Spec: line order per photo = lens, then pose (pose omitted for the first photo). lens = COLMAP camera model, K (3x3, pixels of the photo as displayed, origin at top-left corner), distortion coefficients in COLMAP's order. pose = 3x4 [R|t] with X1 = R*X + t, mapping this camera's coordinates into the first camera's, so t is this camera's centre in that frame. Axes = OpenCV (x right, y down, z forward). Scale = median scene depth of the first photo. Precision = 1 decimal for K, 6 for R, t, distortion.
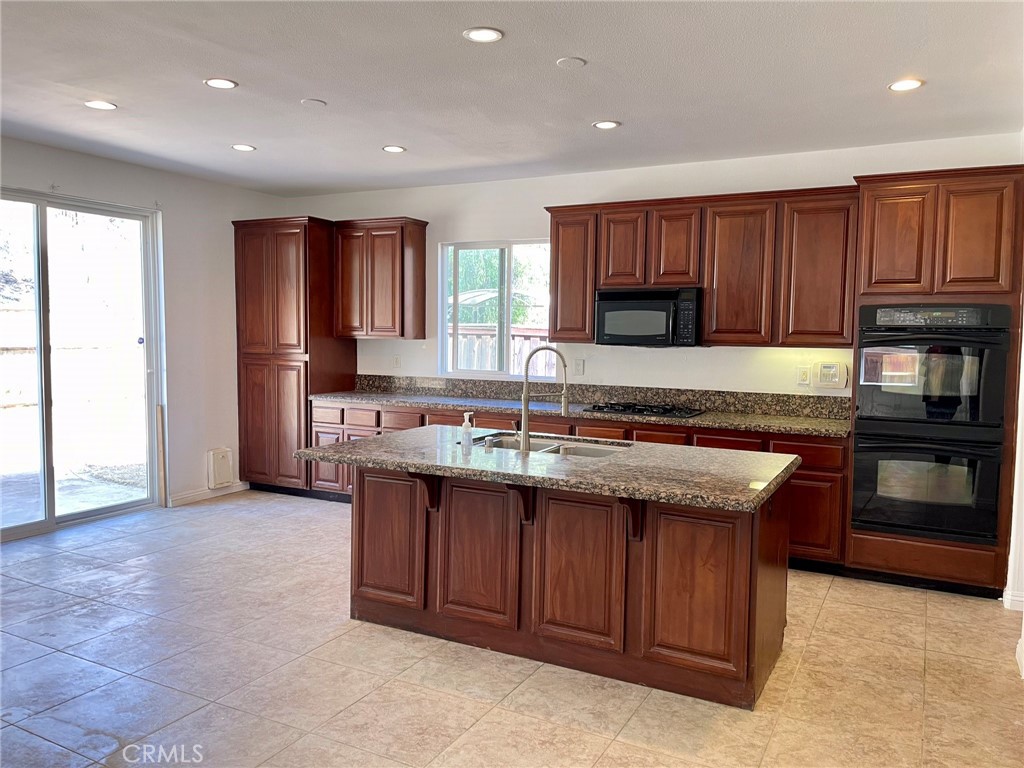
lens RADIAL K [[779.2, 0, 512.0], [0, 779.2, 384.0], [0, 0, 1]] dist [0.075464, -0.102168]
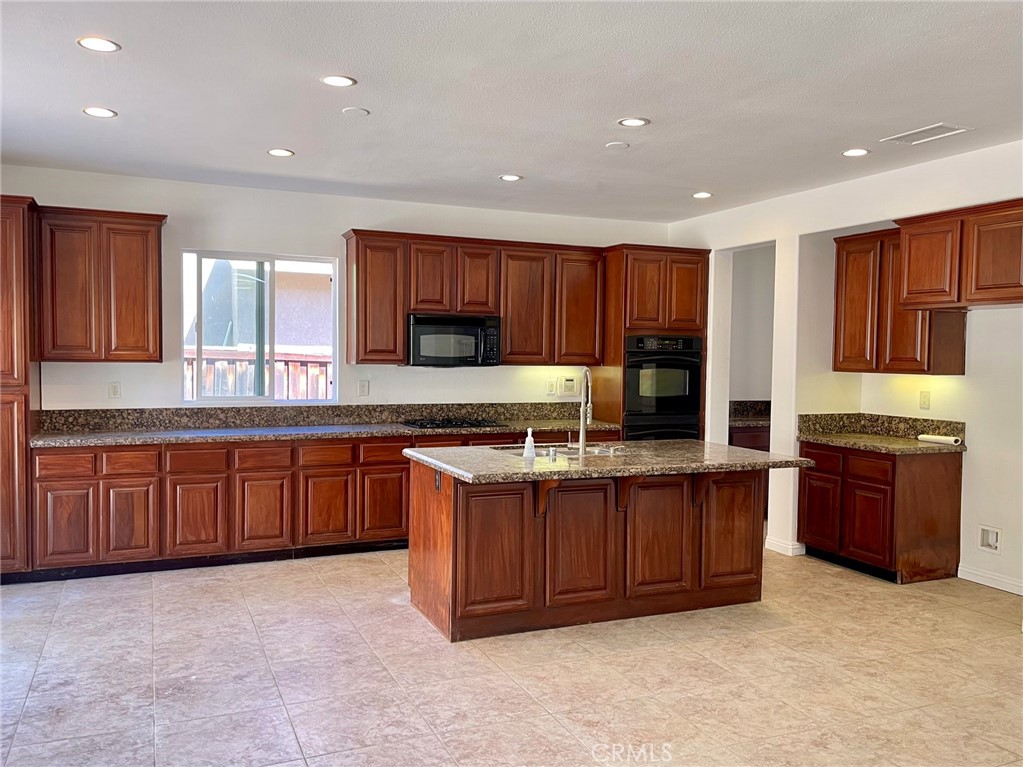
lens RADIAL K [[842.3, 0, 511.5], [0, 842.3, 383.5], [0, 0, 1]] dist [0.037269, -0.005415]
pose [[0.624345, -0.032865, 0.780457, -0.754953], [0.050312, 0.998732, 0.001809, -0.023107], [-0.779527, 0.038137, 0.625207, 0.192321]]
